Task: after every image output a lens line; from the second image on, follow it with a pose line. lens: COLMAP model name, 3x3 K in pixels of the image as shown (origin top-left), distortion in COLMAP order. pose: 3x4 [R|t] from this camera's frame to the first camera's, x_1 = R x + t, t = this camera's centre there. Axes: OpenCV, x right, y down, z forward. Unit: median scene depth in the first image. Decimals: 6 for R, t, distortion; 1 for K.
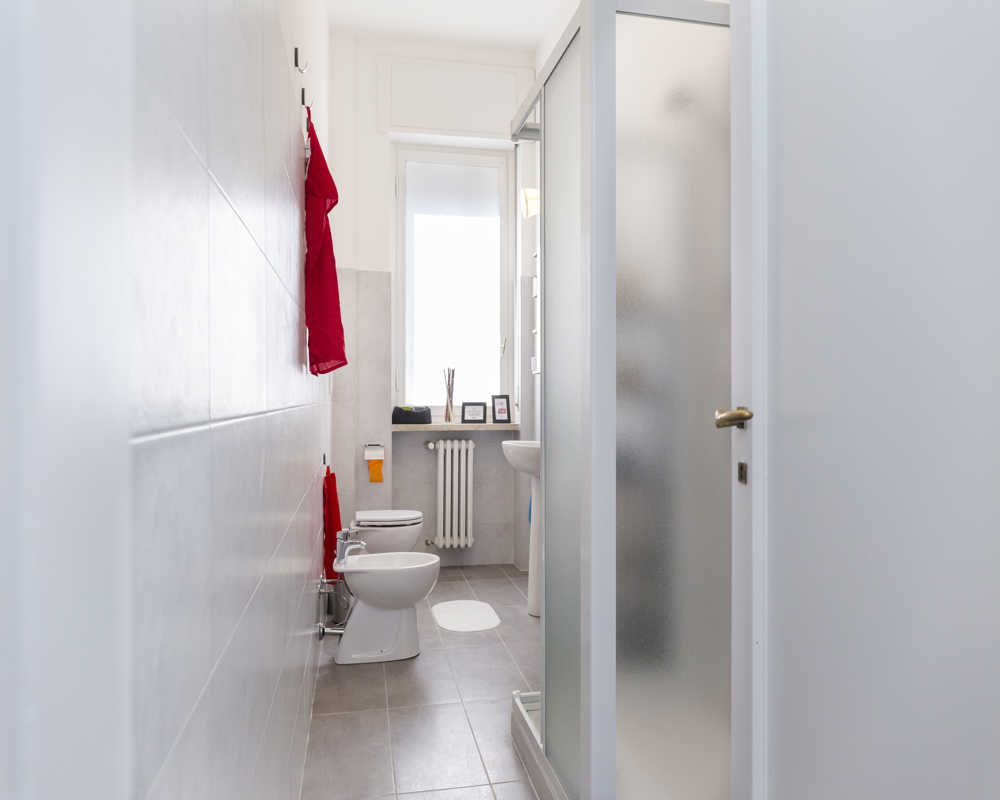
lens RADIAL K [[656.6, 0, 495.8], [0, 656.6, 416.4], [0, 0, 1]] dist [-0.000071, 0.000723]
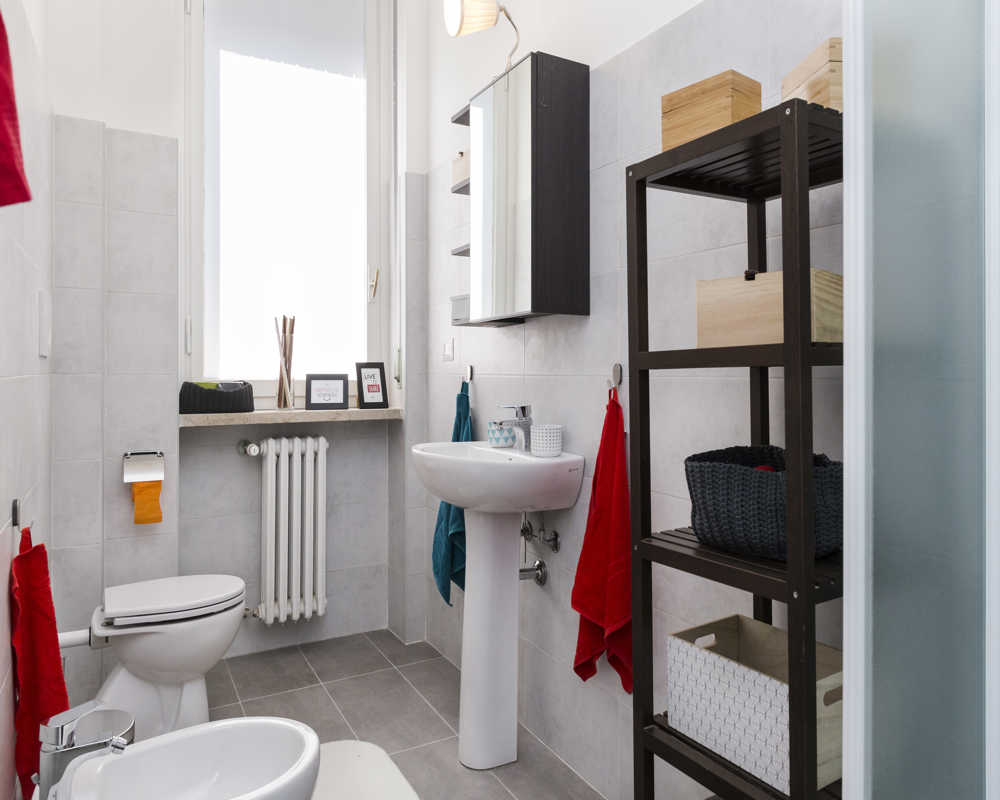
lens RADIAL K [[680.1, 0, 503.6], [0, 680.1, 380.9], [0, 0, 1]] dist [-0.002937, -0.001011]
pose [[0.952495, -0.001314, 0.304553, -0.069586], [0.002360, 0.999993, -0.003064, -0.013073], [-0.304546, 0.003637, 0.952491, 0.357479]]
